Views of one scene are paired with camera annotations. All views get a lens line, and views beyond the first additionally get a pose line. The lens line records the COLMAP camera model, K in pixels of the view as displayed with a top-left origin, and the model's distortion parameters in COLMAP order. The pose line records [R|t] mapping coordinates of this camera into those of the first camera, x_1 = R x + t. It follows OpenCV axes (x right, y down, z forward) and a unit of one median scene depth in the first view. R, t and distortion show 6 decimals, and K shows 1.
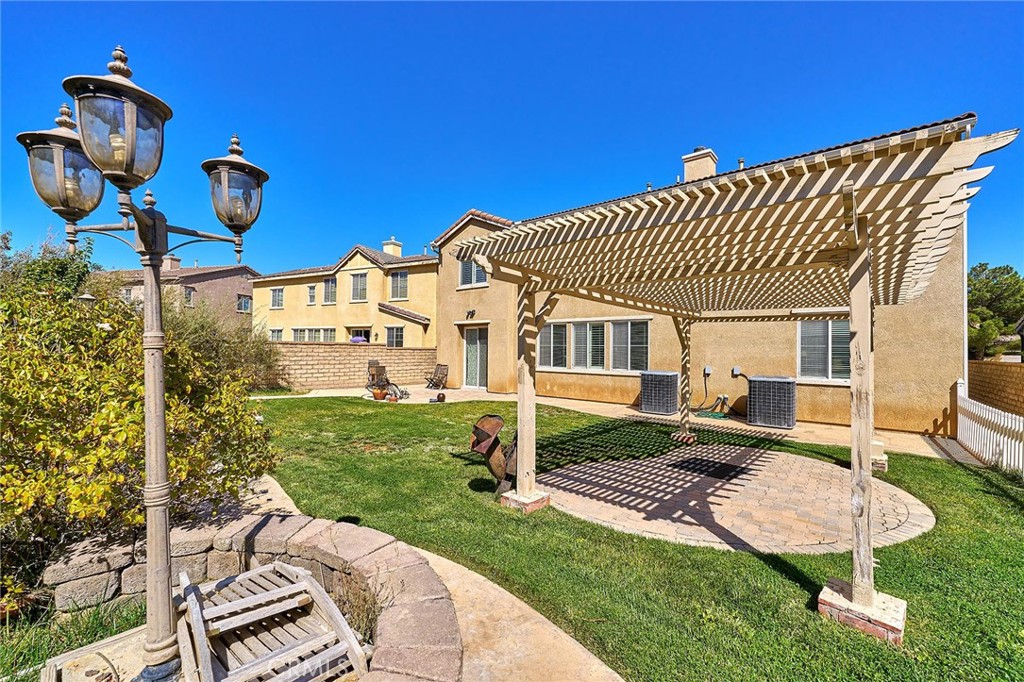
lens RADIAL K [[420.5, 0, 515.5], [0, 420.5, 341.5], [0, 0, 1]] dist [-0.003289, 0.000030]
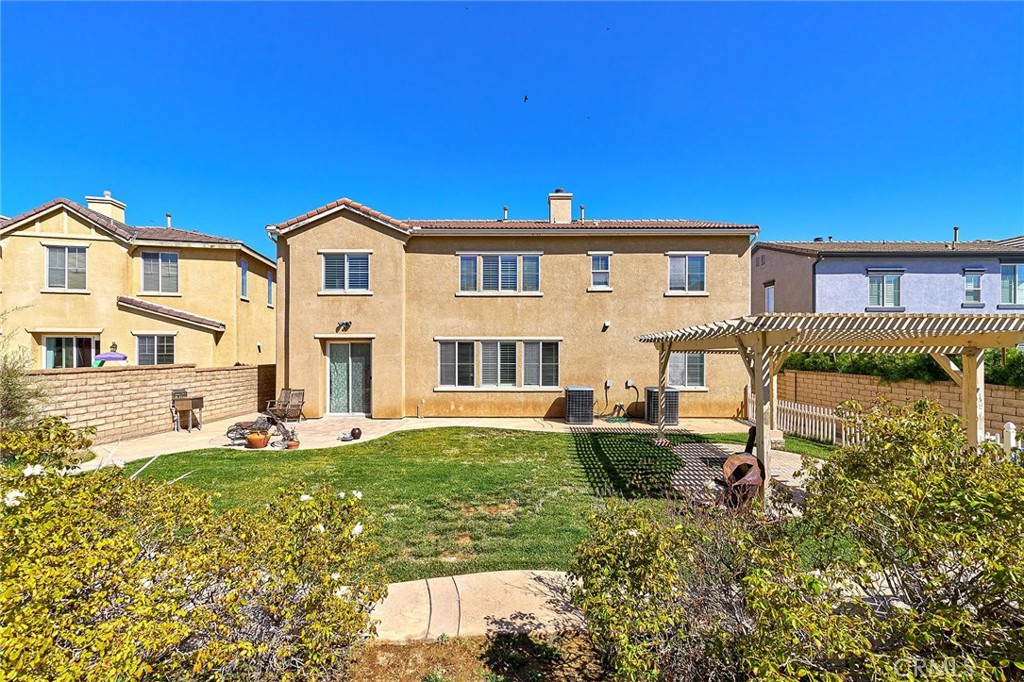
lens RADIAL K [[420.5, 0, 520.7], [0, 420.5, 345.8], [0, 0, 1]] dist [-0.003289, 0.000030]
pose [[0.765255, -0.001121, 0.643727, -0.378519], [-0.006406, 0.999936, 0.009357, -0.037327], [-0.643696, -0.011284, 0.765198, 0.152365]]
